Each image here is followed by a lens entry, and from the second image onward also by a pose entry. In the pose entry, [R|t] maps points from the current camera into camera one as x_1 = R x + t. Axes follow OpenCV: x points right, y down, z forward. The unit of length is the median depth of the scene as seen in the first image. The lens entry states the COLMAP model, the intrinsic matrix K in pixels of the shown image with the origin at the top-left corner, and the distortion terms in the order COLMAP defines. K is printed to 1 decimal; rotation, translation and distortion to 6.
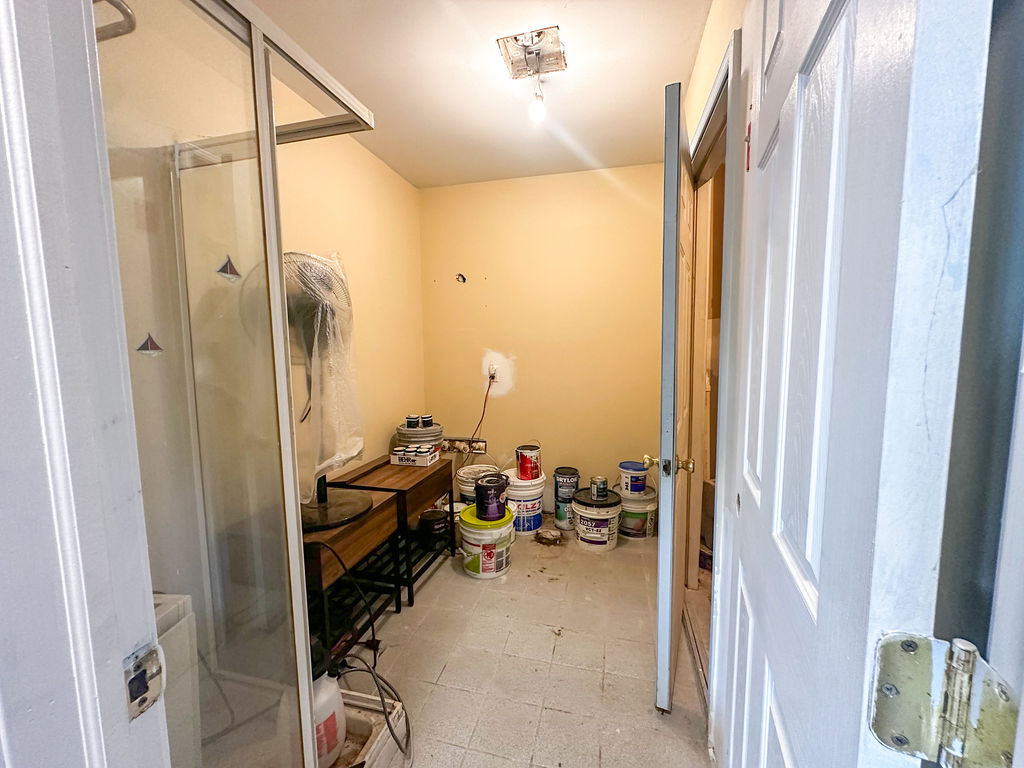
lens RADIAL K [[406.5, 0, 513.3], [0, 406.5, 385.5], [0, 0, 1]] dist [-0.007459, 0.000775]
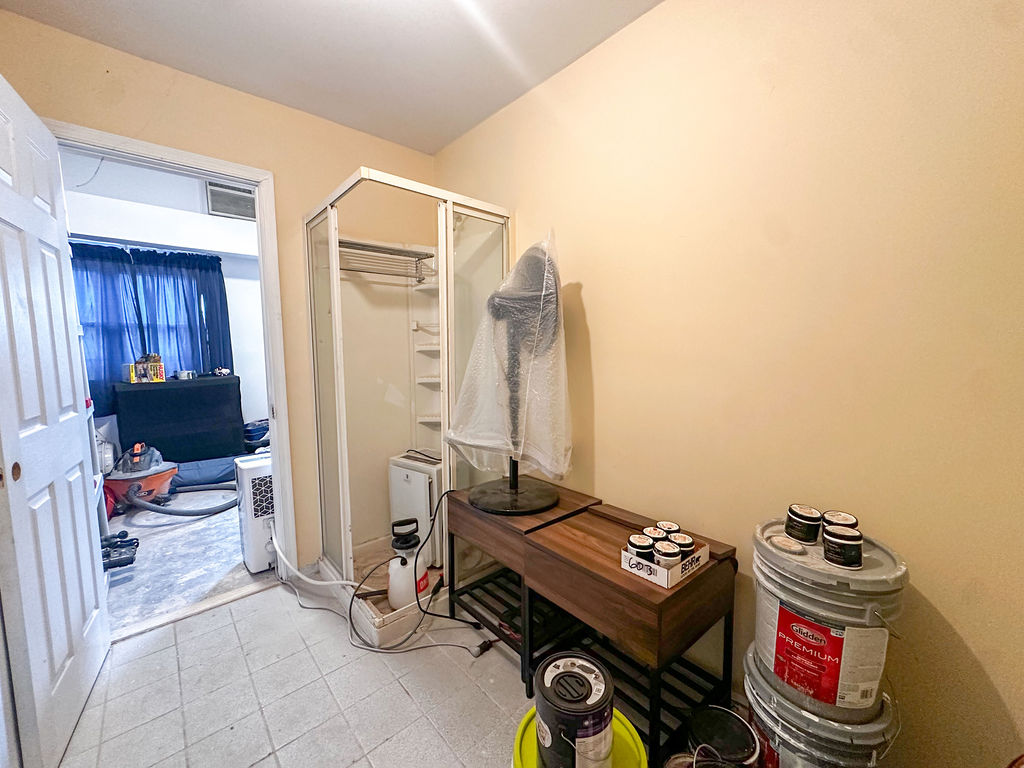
lens RADIAL K [[406.5, 0, 511.0], [0, 406.5, 384.7], [0, 0, 1]] dist [-0.007459, 0.000775]
pose [[-0.562960, 0.087881, -0.821799, 0.305315], [-0.069198, 0.985828, 0.152826, -0.112415], [0.823582, 0.142902, -0.548900, 1.264181]]
